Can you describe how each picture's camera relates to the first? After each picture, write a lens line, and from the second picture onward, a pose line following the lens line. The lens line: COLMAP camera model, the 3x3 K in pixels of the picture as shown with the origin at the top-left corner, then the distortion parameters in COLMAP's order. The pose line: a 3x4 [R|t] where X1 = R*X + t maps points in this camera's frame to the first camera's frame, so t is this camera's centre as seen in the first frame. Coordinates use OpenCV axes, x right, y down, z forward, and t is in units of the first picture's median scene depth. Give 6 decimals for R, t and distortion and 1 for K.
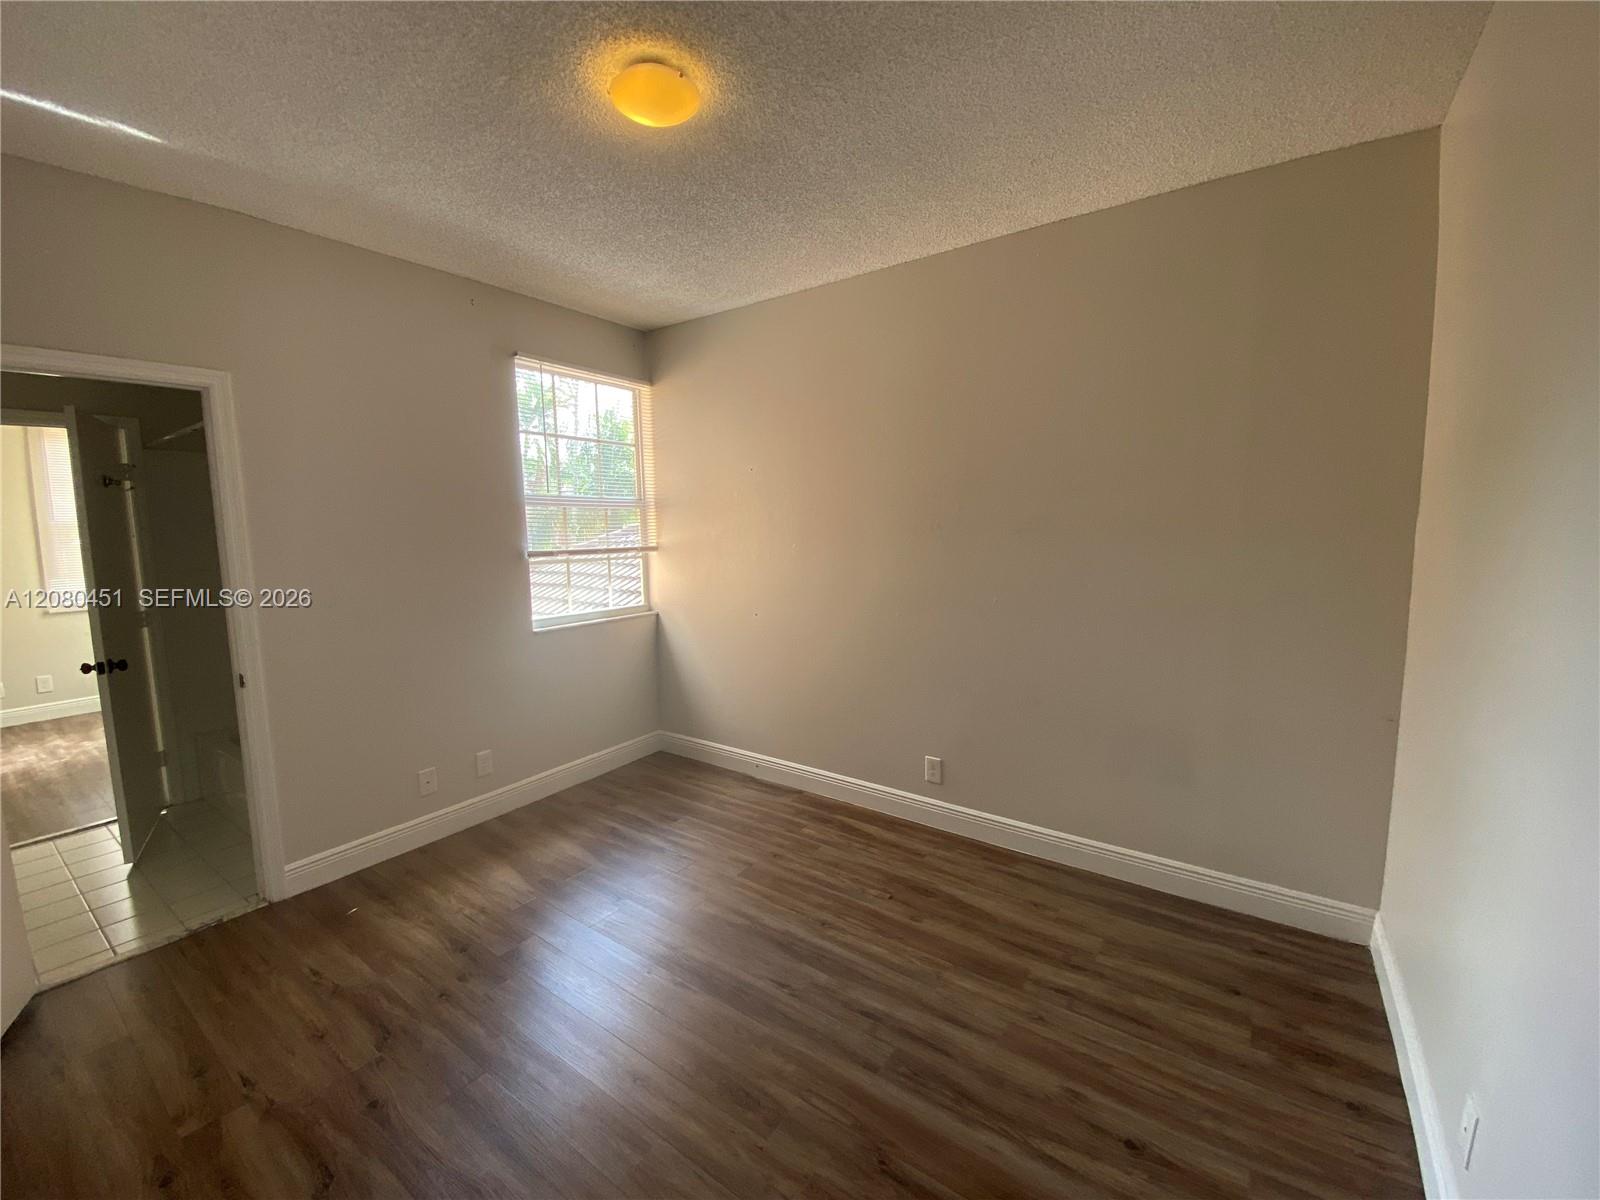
lens RADIAL K [[641.3, 0, 797.4], [0, 641.3, 599.1], [0, 0, 1]] dist [0.029723, -0.024824]
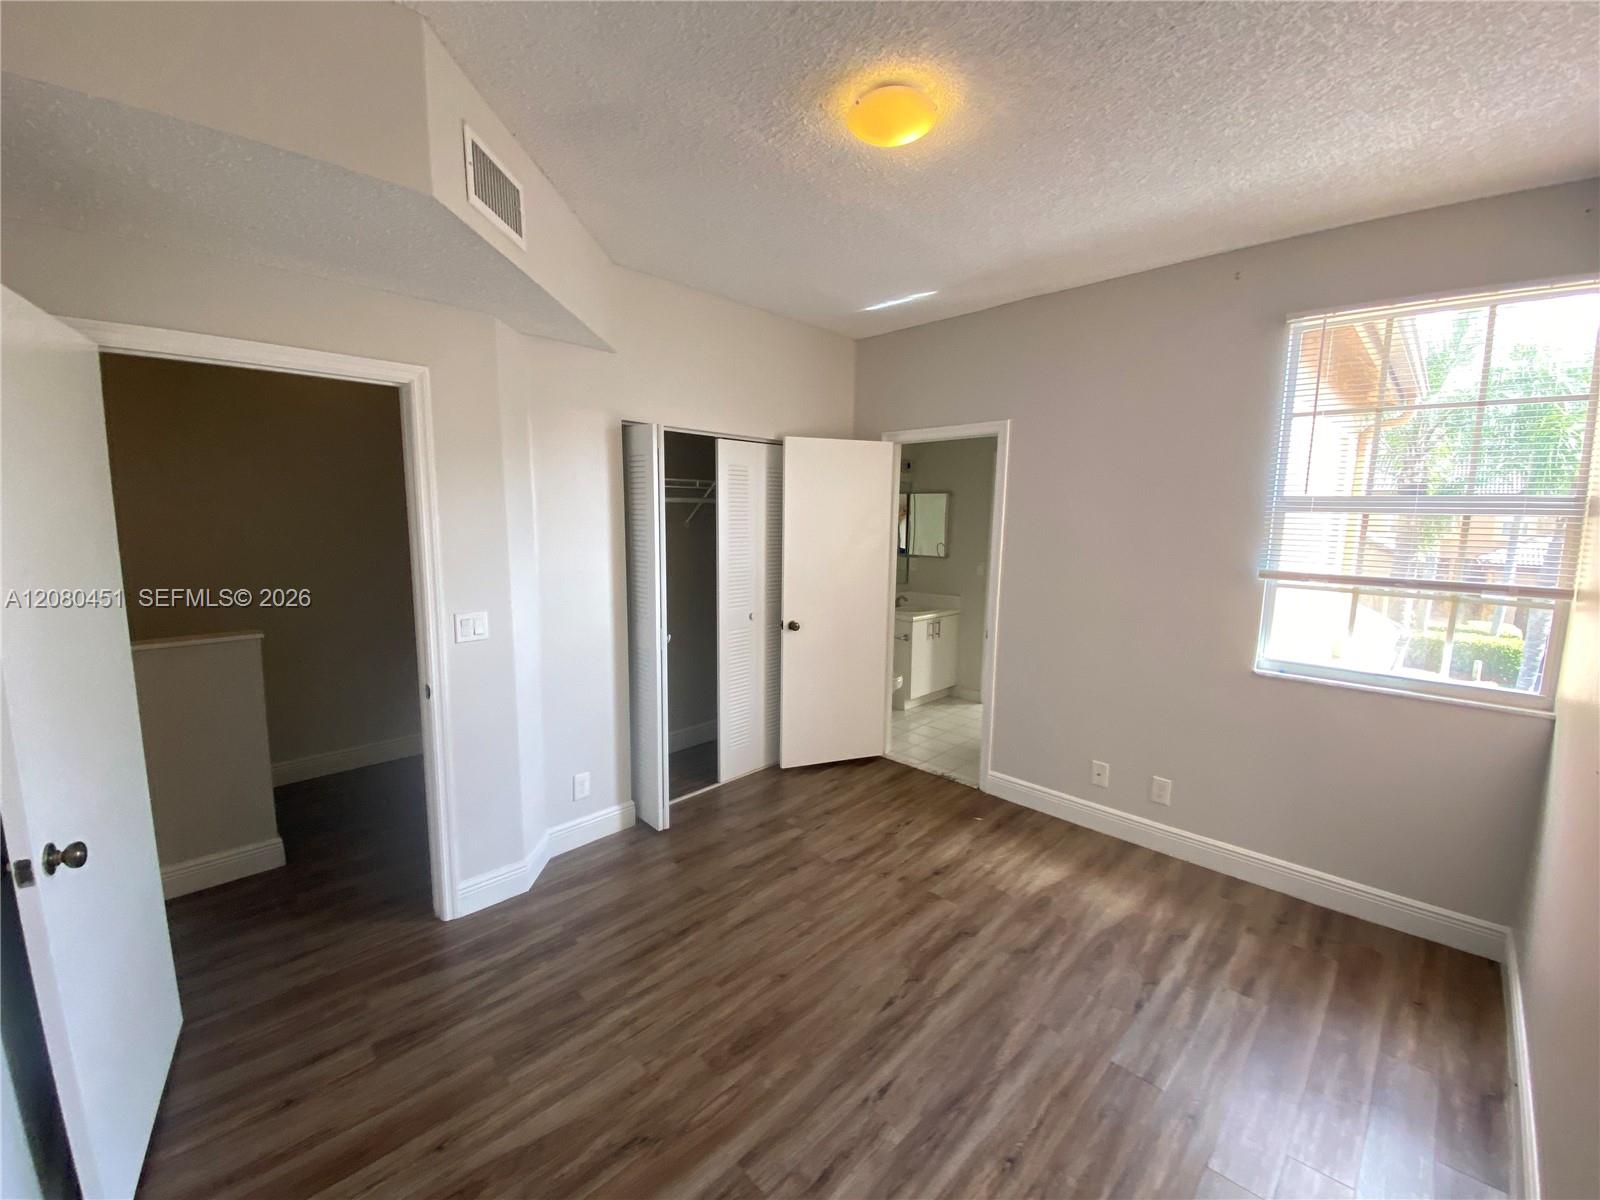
lens RADIAL K [[641.3, 0, 797.4], [0, 641.3, 599.1], [0, 0, 1]] dist [0.029723, -0.024824]
pose [[-0.150670, 0.145475, -0.977822, 0.571308], [-0.126349, 0.978168, 0.164995, -0.124916], [0.980477, 0.148406, -0.129000, 0.706606]]
